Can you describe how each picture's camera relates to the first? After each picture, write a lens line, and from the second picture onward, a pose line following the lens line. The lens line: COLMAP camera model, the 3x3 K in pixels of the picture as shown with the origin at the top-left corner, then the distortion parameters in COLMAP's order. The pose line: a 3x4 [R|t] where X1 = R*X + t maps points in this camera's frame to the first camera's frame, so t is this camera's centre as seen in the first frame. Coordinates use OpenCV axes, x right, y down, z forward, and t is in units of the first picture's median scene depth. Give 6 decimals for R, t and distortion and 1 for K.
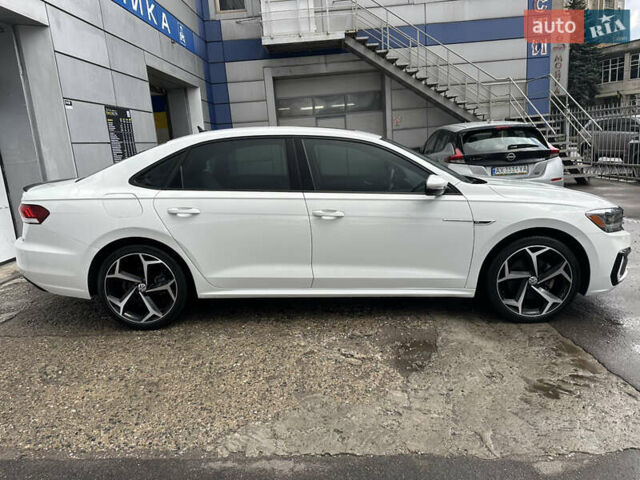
lens RADIAL K [[447.3, 0, 320.3], [0, 447.3, 238.6], [0, 0, 1]] dist [0.012237, -0.019341]
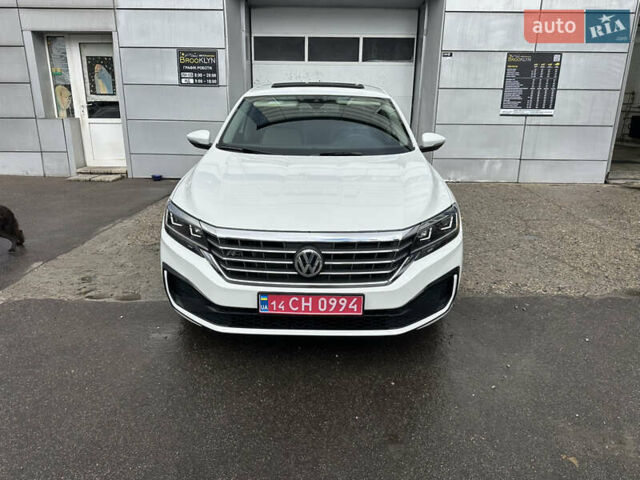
lens RADIAL K [[447.3, 0, 317.9], [0, 447.3, 238.8], [0, 0, 1]] dist [0.012237, -0.019341]
pose [[0.006579, 0.349497, -0.936914, 1.412154], [-0.216904, 0.915127, 0.339847, -0.337282], [0.976171, 0.200985, 0.081828, 1.214467]]
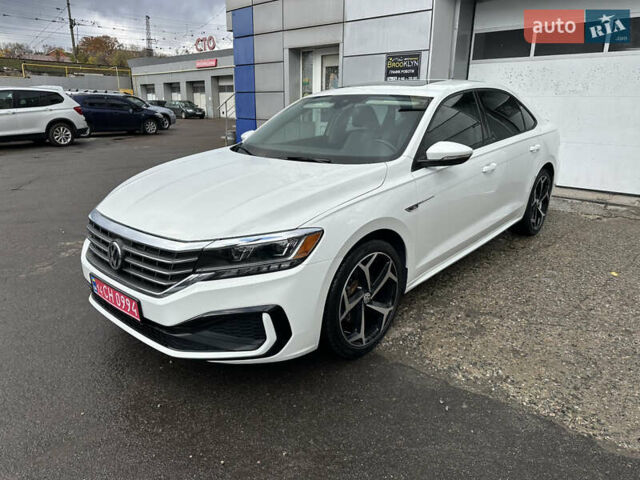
lens RADIAL K [[447.3, 0, 320.5], [0, 447.3, 240.7], [0, 0, 1]] dist [0.012237, -0.019341]
pose [[-0.647288, 0.273295, -0.711568, 1.075146], [-0.124372, 0.883137, 0.452327, -0.445042], [0.752031, 0.381285, -0.537653, 1.865720]]
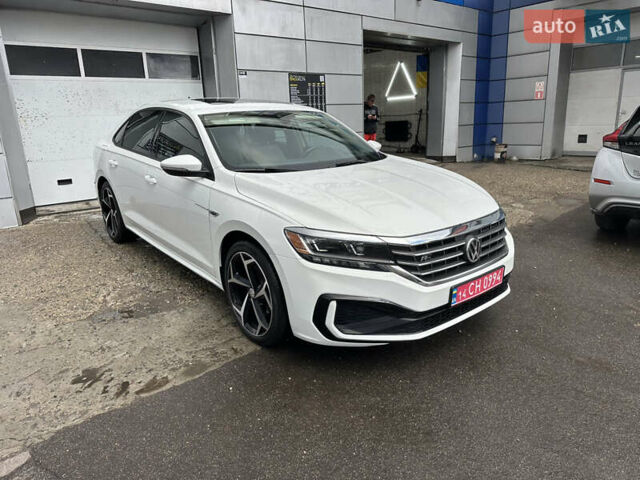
lens RADIAL K [[447.3, 0, 319.0], [0, 447.3, 241.1], [0, 0, 1]] dist [0.012237, -0.019341]
pose [[0.656457, 0.238658, -0.715616, 1.159682], [-0.163858, 0.971098, 0.173549, -0.172818], [0.736352, 0.003332, 0.676590, 0.533936]]
